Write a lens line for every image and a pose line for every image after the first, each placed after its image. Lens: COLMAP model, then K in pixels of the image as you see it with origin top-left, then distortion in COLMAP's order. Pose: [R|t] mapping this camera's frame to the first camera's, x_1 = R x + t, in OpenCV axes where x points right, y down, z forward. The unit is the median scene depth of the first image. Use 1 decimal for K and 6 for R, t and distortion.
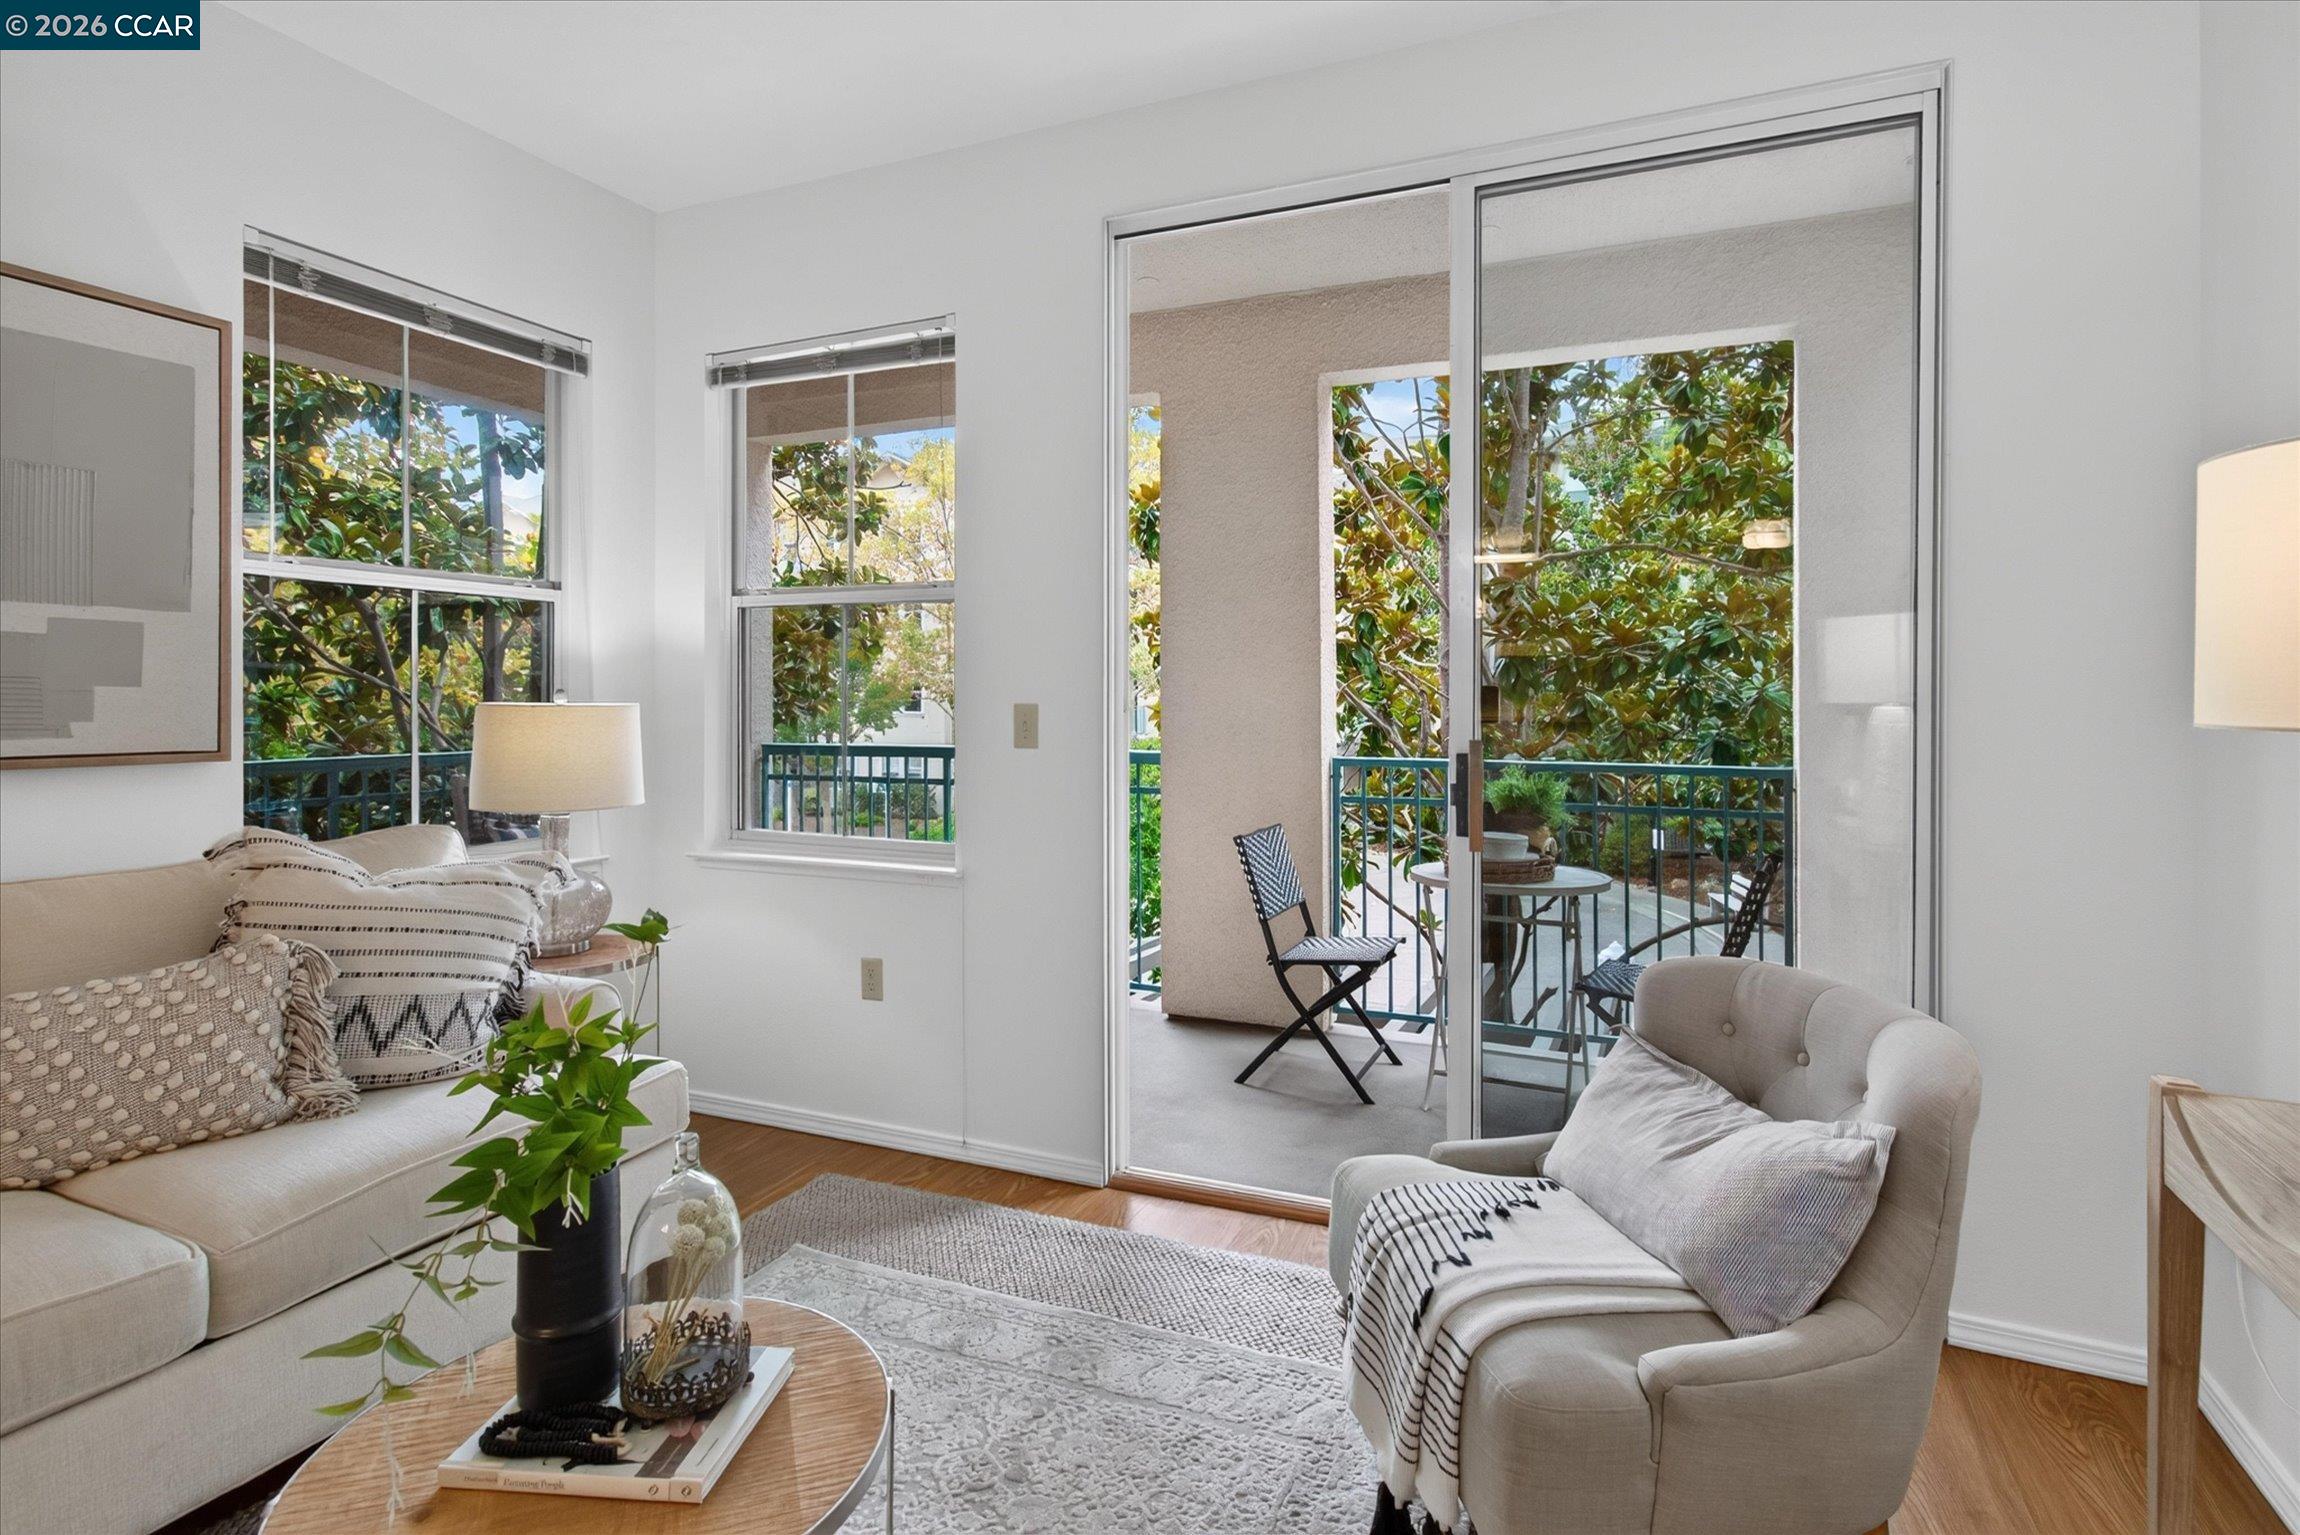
lens RADIAL K [[1138.6, 0, 1166.0], [0, 1138.6, 704.4], [0, 0, 1]] dist [-0.003162, -0.000029]
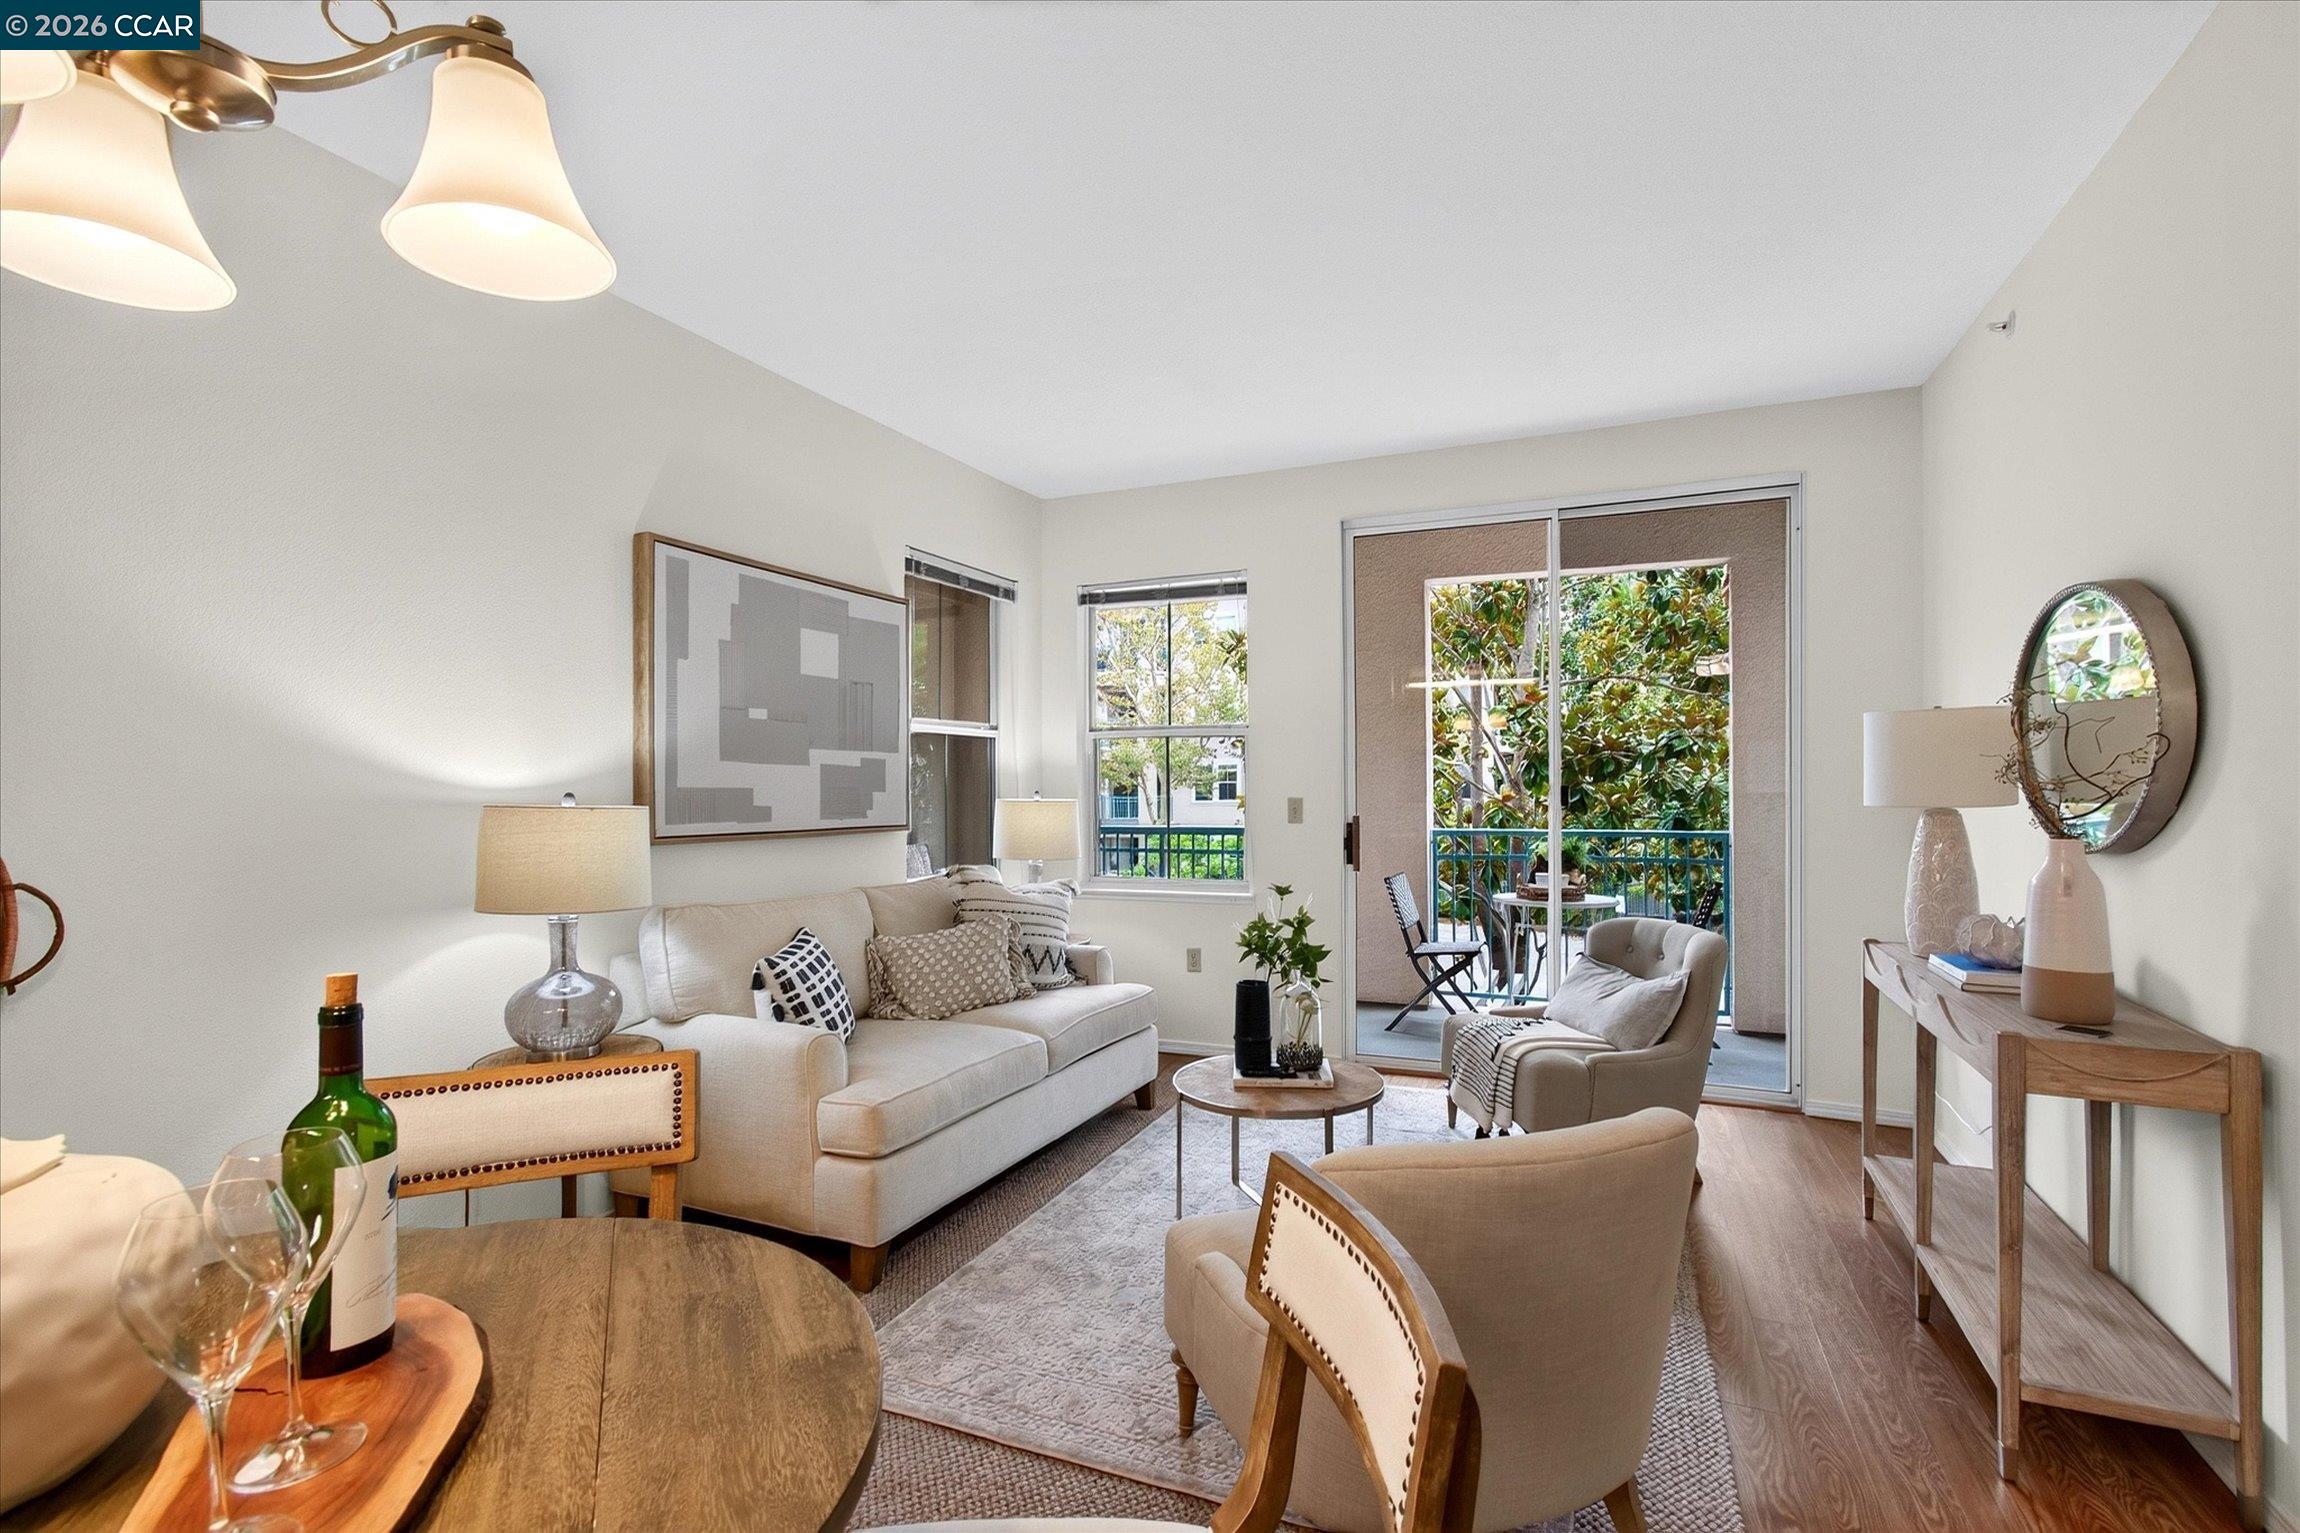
lens RADIAL K [[1033.7, 0, 1176.0], [0, 1033.7, 789.0], [0, 0, 1]] dist [-0.009322, 0.006917]
pose [[0.999962, -0.005423, 0.006800, -0.281815], [0.005430, 0.999985, -0.000990, -0.010865], [-0.006795, 0.001027, 0.999976, -0.529942]]
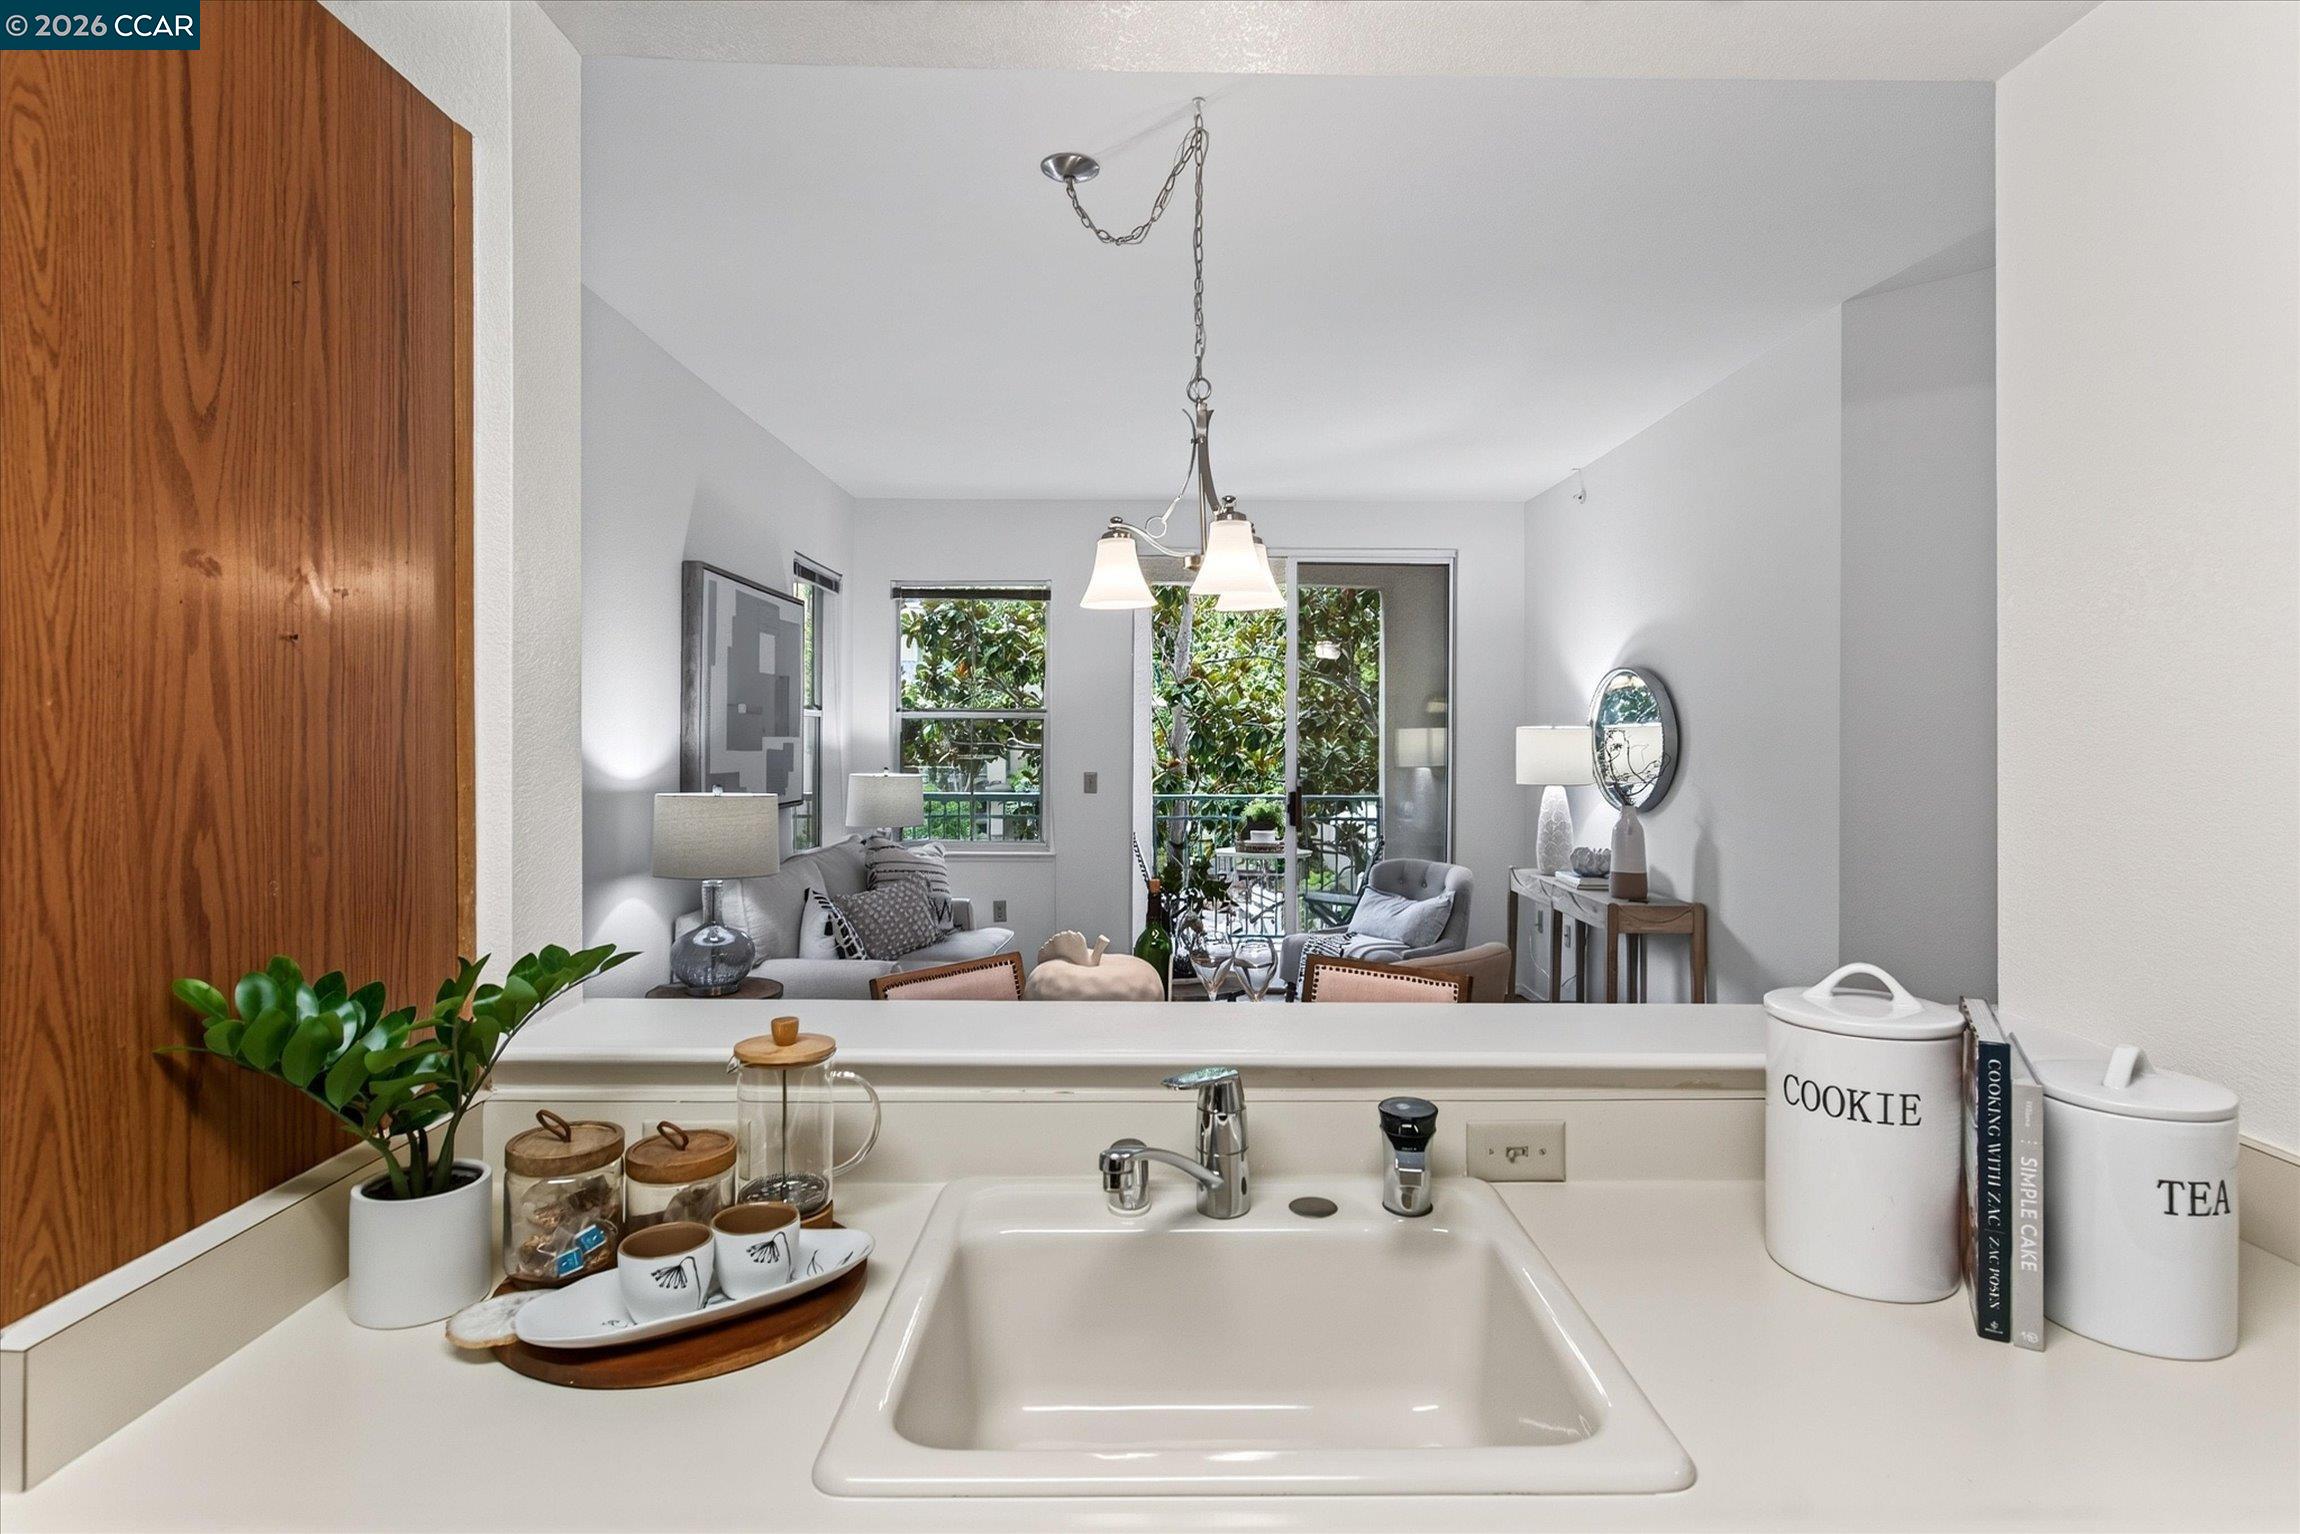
lens RADIAL K [[1199.6, 0, 1160.8], [0, 1199.6, 742.1], [0, 0, 1]] dist [-0.000323, 0.000673]
pose [[0.915103, 0.001552, 0.403218, -0.812586], [-0.002261, 0.999997, 0.001281, -0.052516], [-0.403215, -0.002084, 0.915103, -0.981573]]
